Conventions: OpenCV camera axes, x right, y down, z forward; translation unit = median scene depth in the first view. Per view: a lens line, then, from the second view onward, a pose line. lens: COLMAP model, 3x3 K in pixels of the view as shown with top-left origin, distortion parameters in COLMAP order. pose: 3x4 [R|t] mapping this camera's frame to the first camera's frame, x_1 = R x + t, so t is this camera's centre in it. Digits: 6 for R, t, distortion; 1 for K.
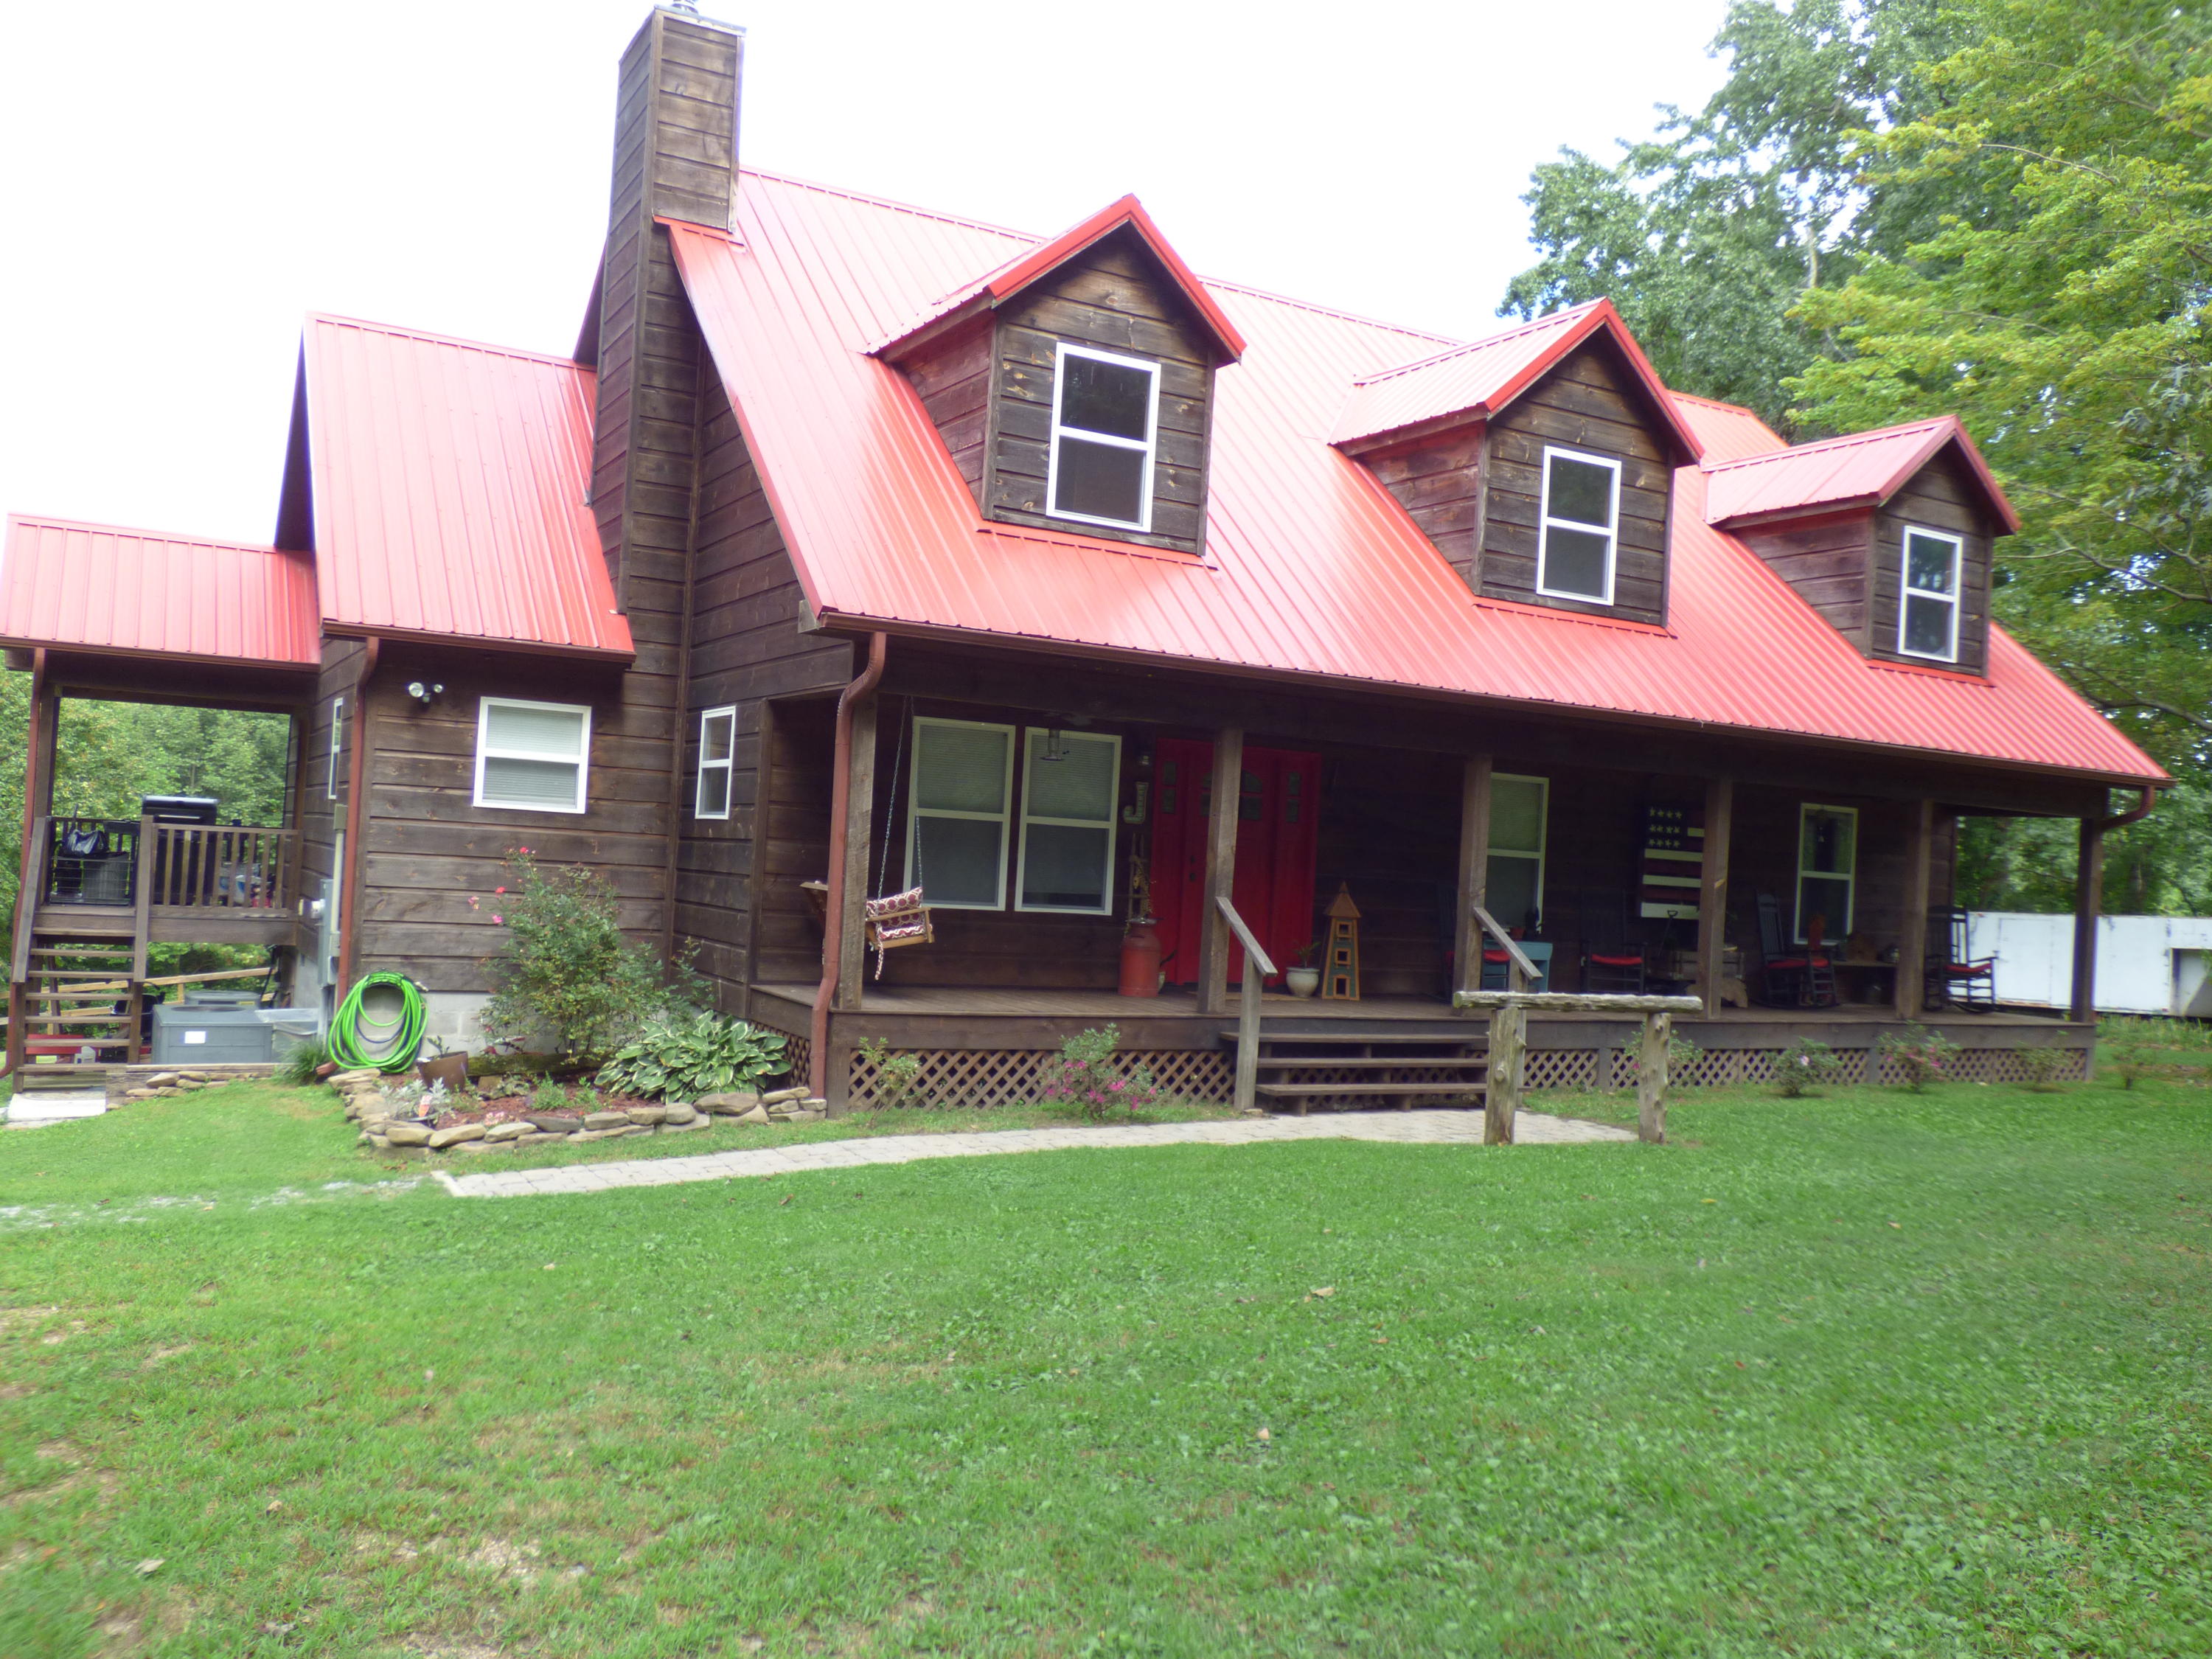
lens RADIAL K [[1828.4, 0, 1106.0], [0, 1828.4, 829.5], [0, 0, 1]] dist [0.019289, 0.002803]
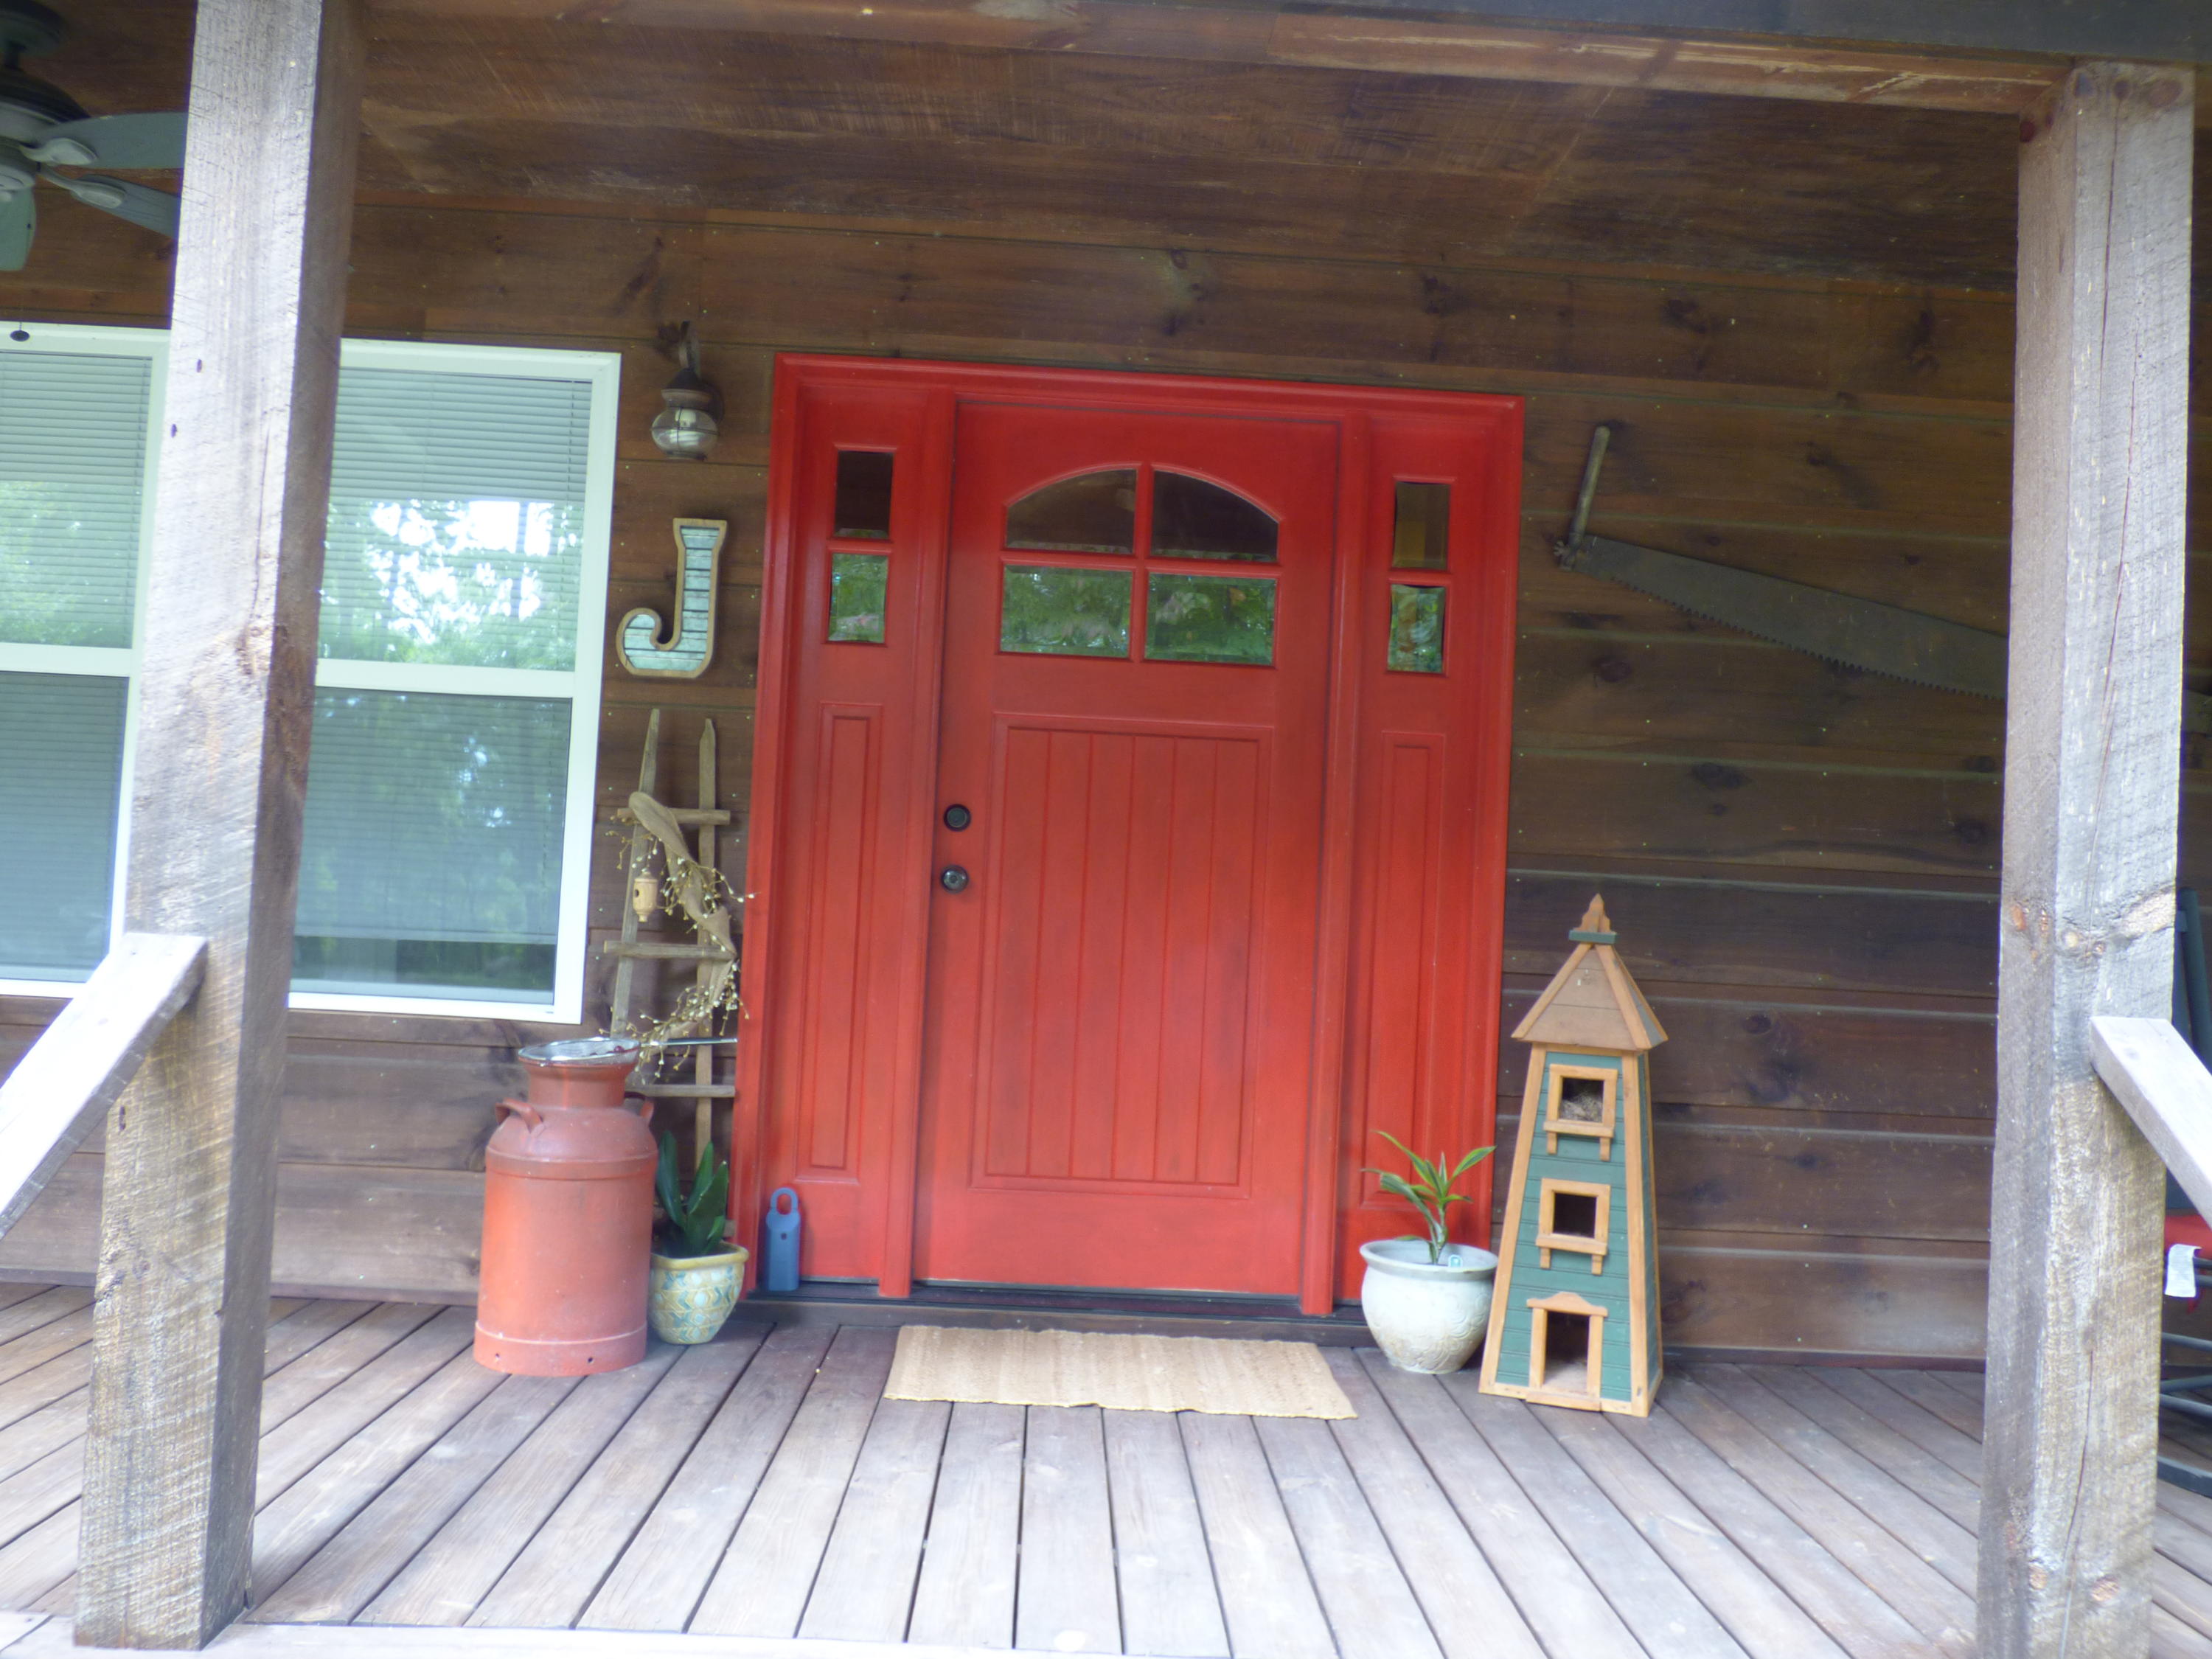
lens RADIAL K [[1828.4, 0, 1106.0], [0, 1828.4, 829.5], [0, 0, 1]] dist [0.019289, 0.002803]
pose [[0.888878, -0.028049, -0.457284, 0.196714], [0.008343, 0.998950, -0.045056, 0.032385], [0.458067, 0.036234, 0.888179, 0.815631]]
